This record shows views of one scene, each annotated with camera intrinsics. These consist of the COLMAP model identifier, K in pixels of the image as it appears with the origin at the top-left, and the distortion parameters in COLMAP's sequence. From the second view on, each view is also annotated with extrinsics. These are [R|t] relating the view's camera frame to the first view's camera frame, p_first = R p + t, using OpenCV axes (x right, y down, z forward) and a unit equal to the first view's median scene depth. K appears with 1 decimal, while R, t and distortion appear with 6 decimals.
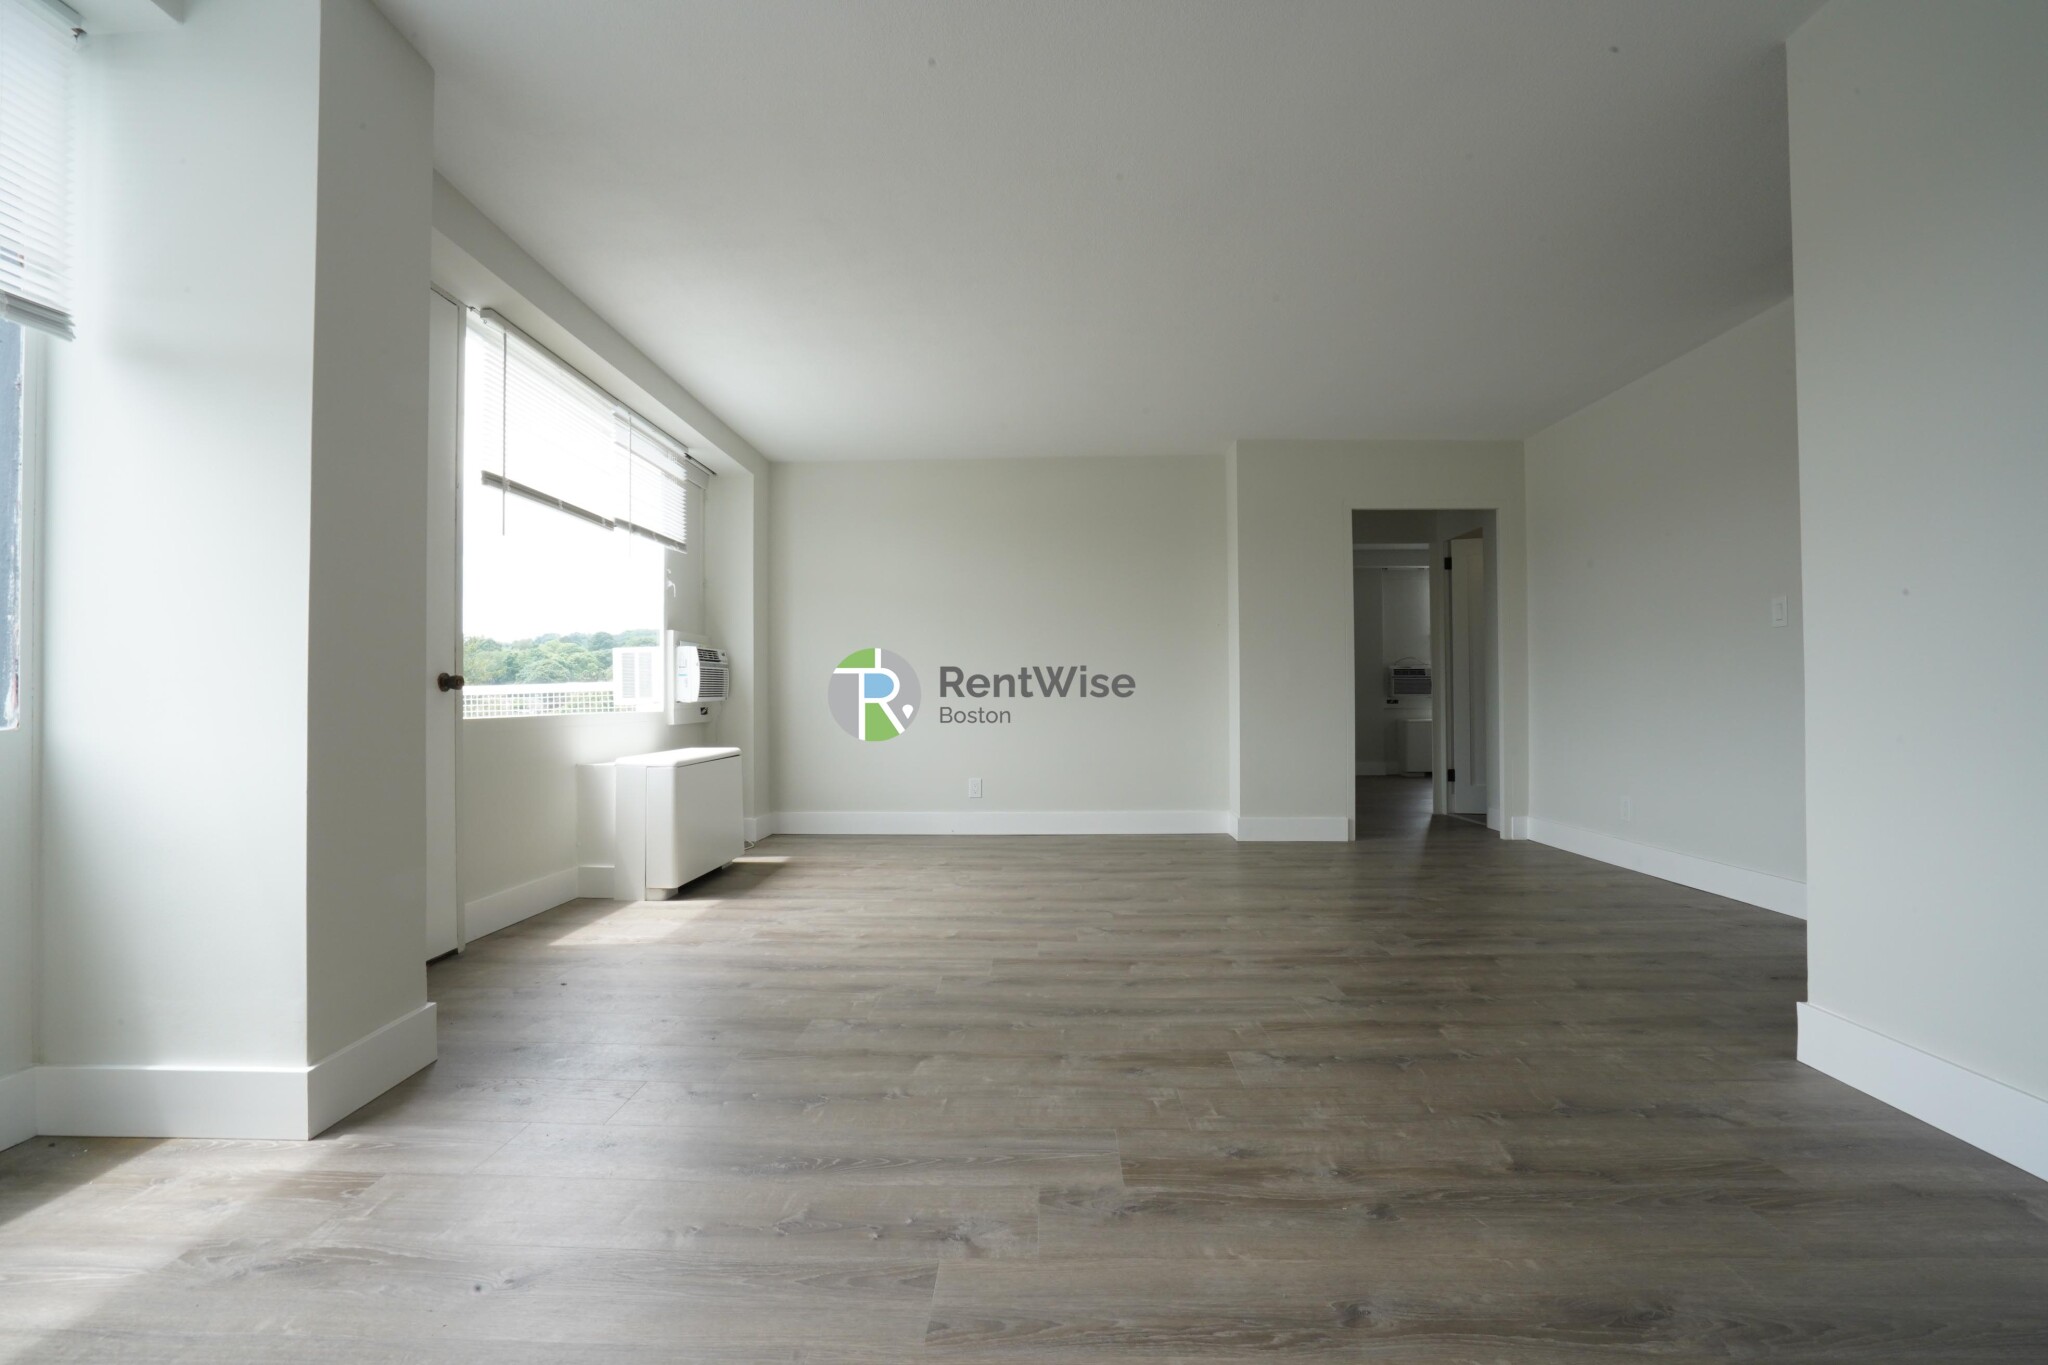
lens RADIAL K [[953.5, 0, 1017.6], [0, 953.5, 685.3], [0, 0, 1]] dist [-0.056985, 0.025618]
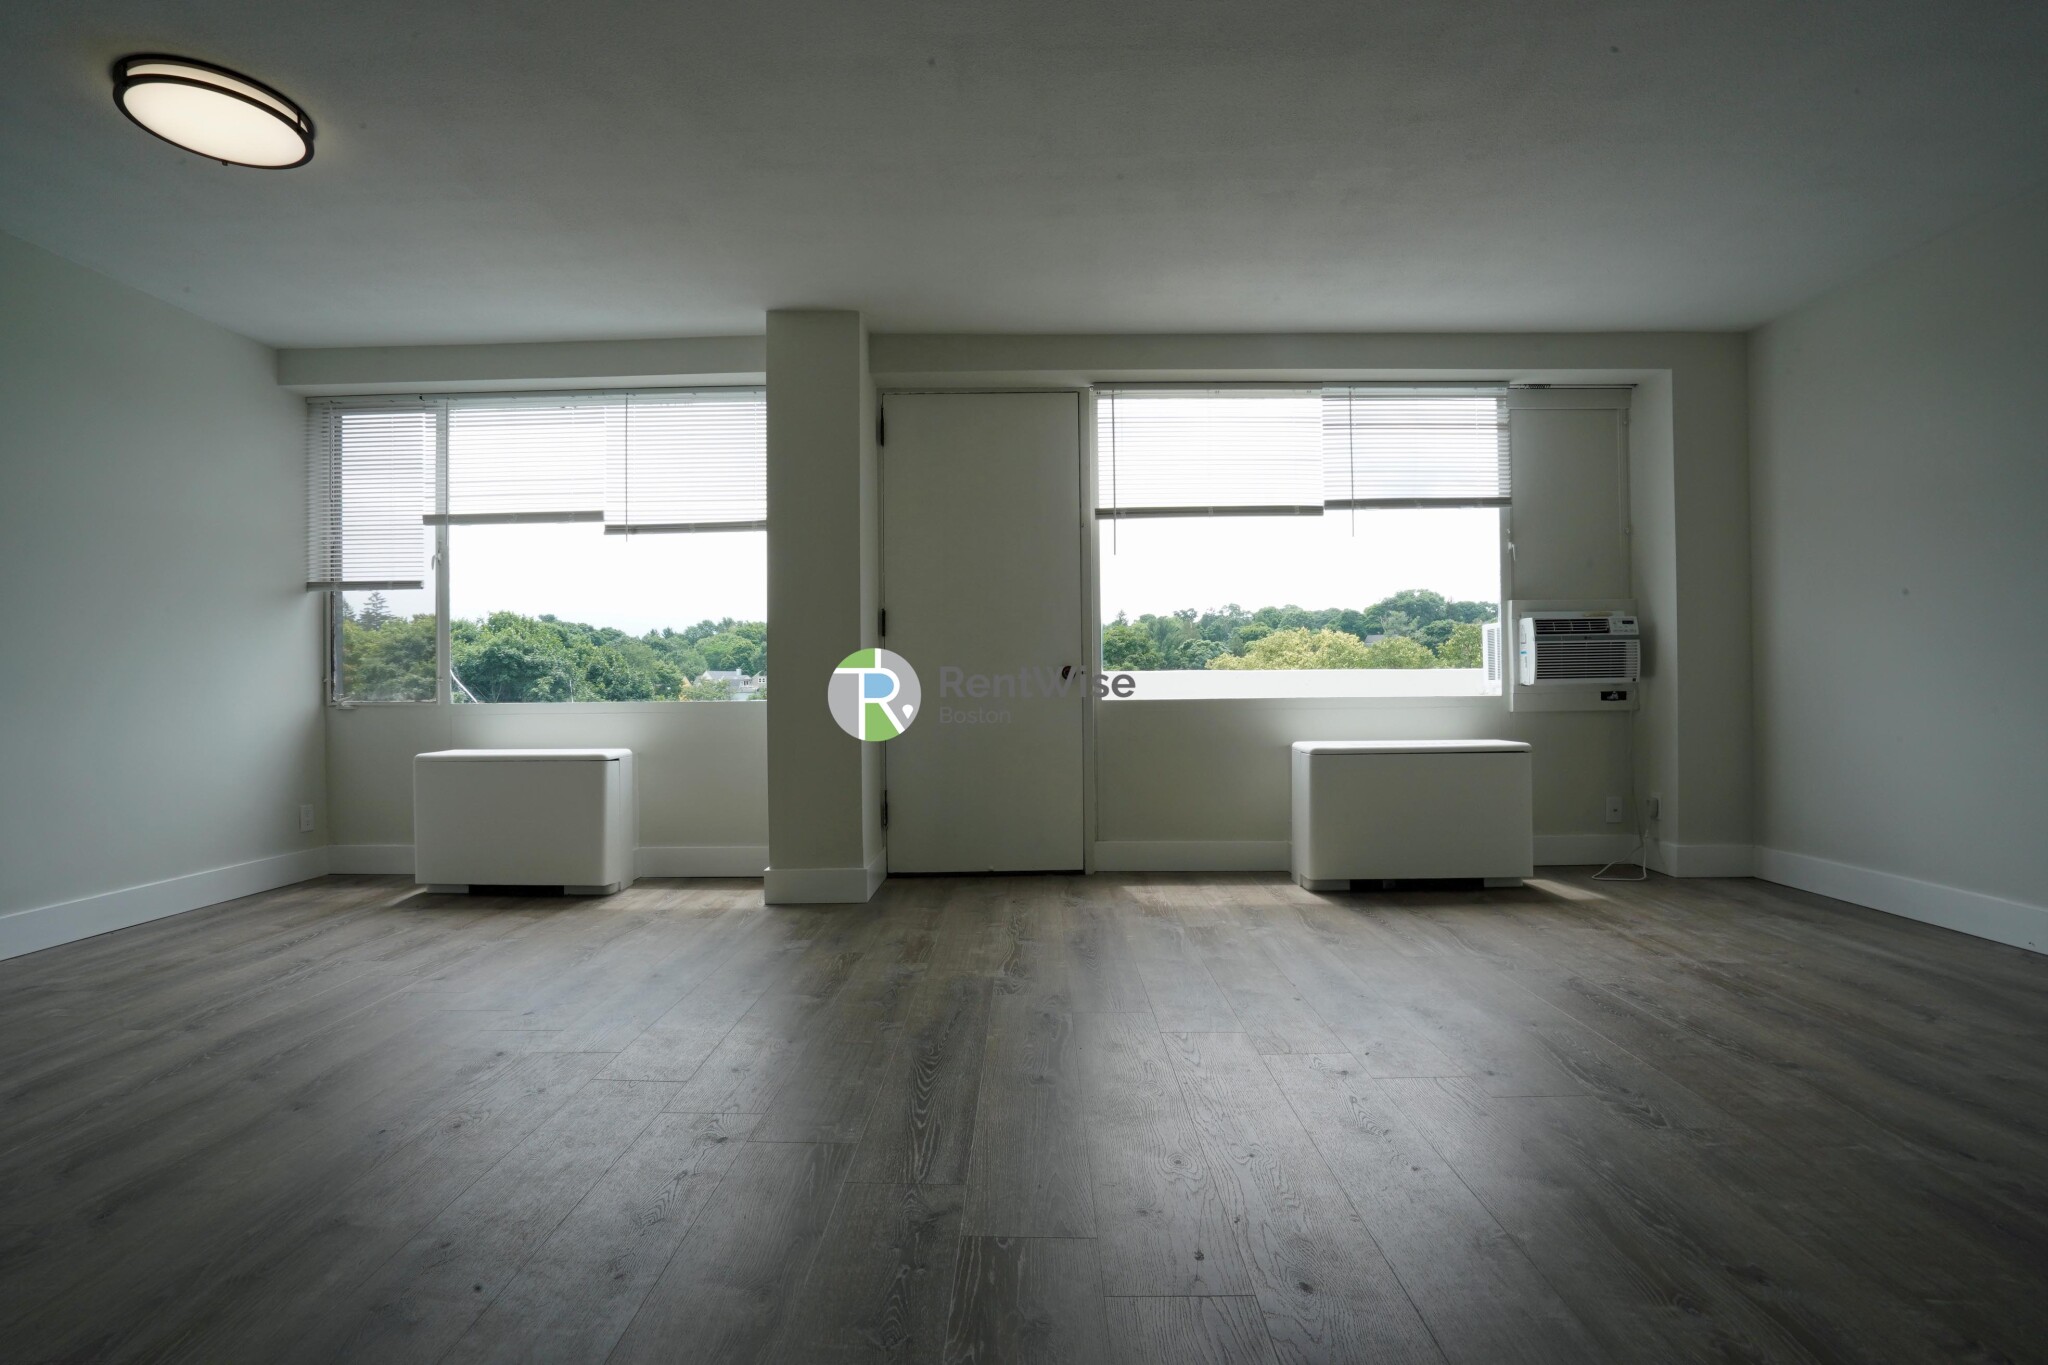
lens RADIAL K [[953.5, 0, 1017.6], [0, 953.5, 685.3], [0, 0, 1]] dist [-0.056985, 0.025618]
pose [[0.015952, 0.003391, -0.999867, 0.715846], [0.022346, 0.999743, 0.003747, 0.007419], [0.999623, -0.022403, 0.015872, 0.826438]]
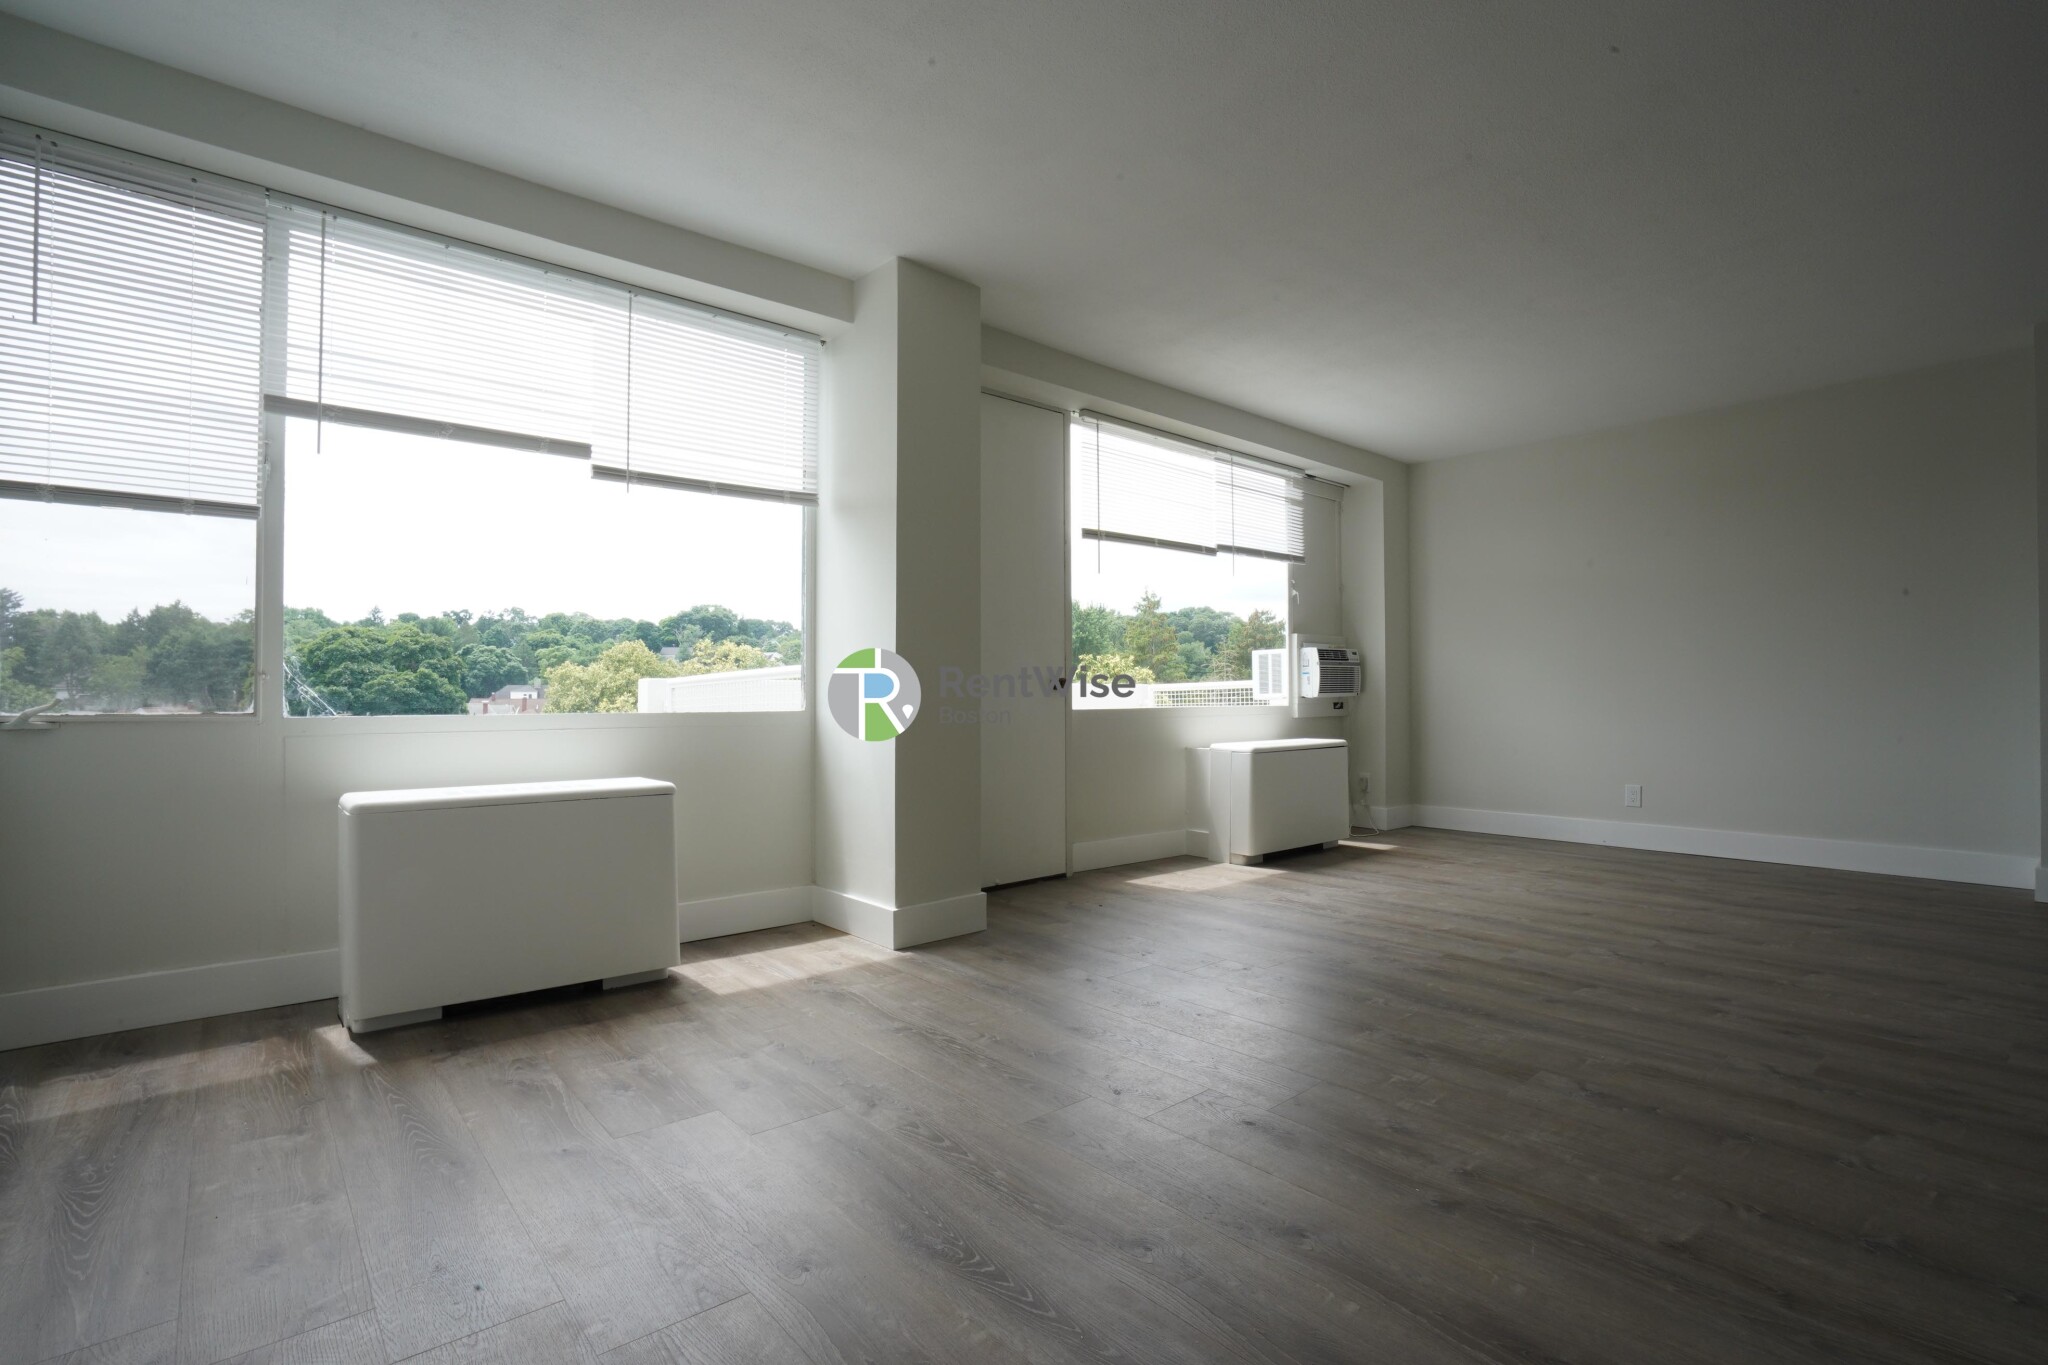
lens RADIAL K [[953.5, 0, 1017.6], [0, 953.5, 685.3], [0, 0, 1]] dist [-0.056985, 0.025618]
pose [[0.672754, -0.003731, -0.739856, 0.378113], [0.008219, 0.999963, 0.002431, -0.003265], [0.739820, -0.007717, 0.672760, -0.009959]]
